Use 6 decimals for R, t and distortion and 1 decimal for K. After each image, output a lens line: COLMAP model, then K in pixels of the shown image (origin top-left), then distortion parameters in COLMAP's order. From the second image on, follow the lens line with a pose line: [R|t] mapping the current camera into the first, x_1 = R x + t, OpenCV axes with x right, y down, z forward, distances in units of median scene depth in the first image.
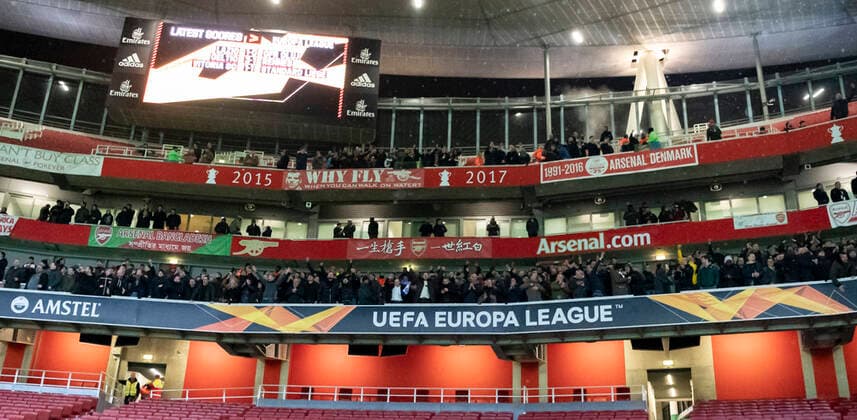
lens RADIAL K [[761.8, 0, 429.8], [0, 761.8, 247.4], [0, 0, 1]] dist [-0.041625, 0.006409]
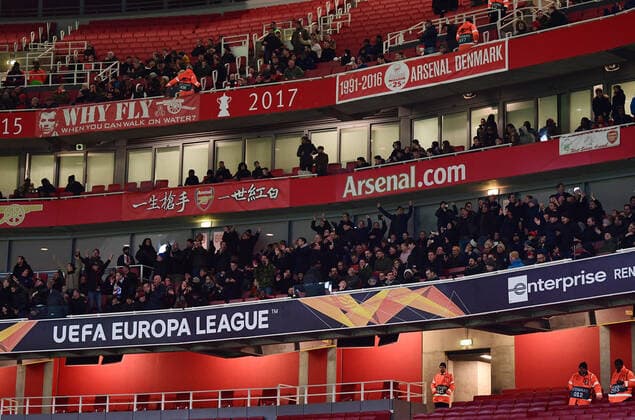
lens RADIAL K [[1742.1, 0, 317.5], [0, 1742.1, 210.0], [0, 0, 1]] dist [0.330567, 0.070576]
pose [[0.946684, -0.085099, -0.310722, 0.887080], [0.132601, 0.981922, 0.135074, -0.293599], [0.293610, -0.169075, 0.940854, -0.861999]]
